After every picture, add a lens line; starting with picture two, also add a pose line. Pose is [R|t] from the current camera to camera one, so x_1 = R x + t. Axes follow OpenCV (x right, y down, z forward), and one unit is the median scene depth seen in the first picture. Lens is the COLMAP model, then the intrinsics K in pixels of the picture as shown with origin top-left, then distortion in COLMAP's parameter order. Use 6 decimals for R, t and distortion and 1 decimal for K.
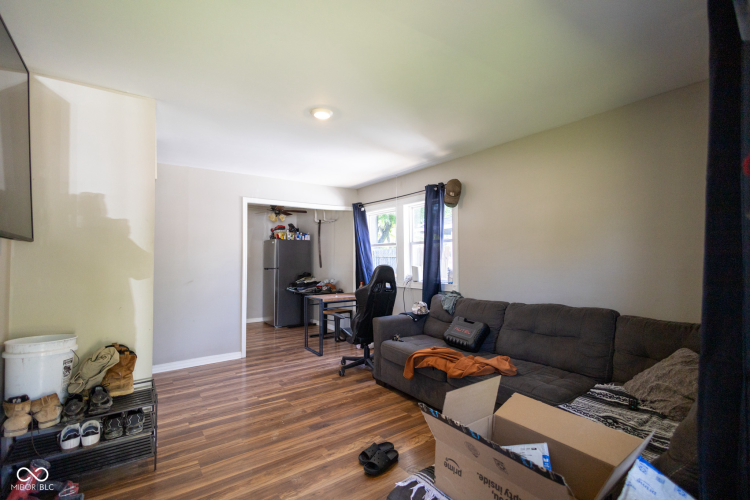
lens RADIAL K [[343.4, 0, 375.9], [0, 343.4, 253.2], [0, 0, 1]] dist [0.001554, -0.000021]
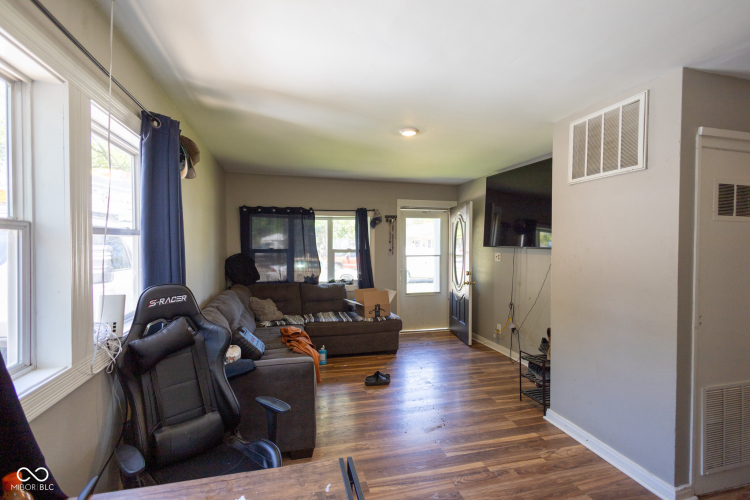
lens RADIAL K [[343.4, 0, 372.4], [0, 343.4, 250.3], [0, 0, 1]] dist [0.001554, -0.000021]
pose [[-0.934360, -0.010417, 0.356177, -0.373616], [-0.006413, 0.999902, 0.012423, -0.027138], [-0.356272, 0.009323, -0.934336, 1.748113]]
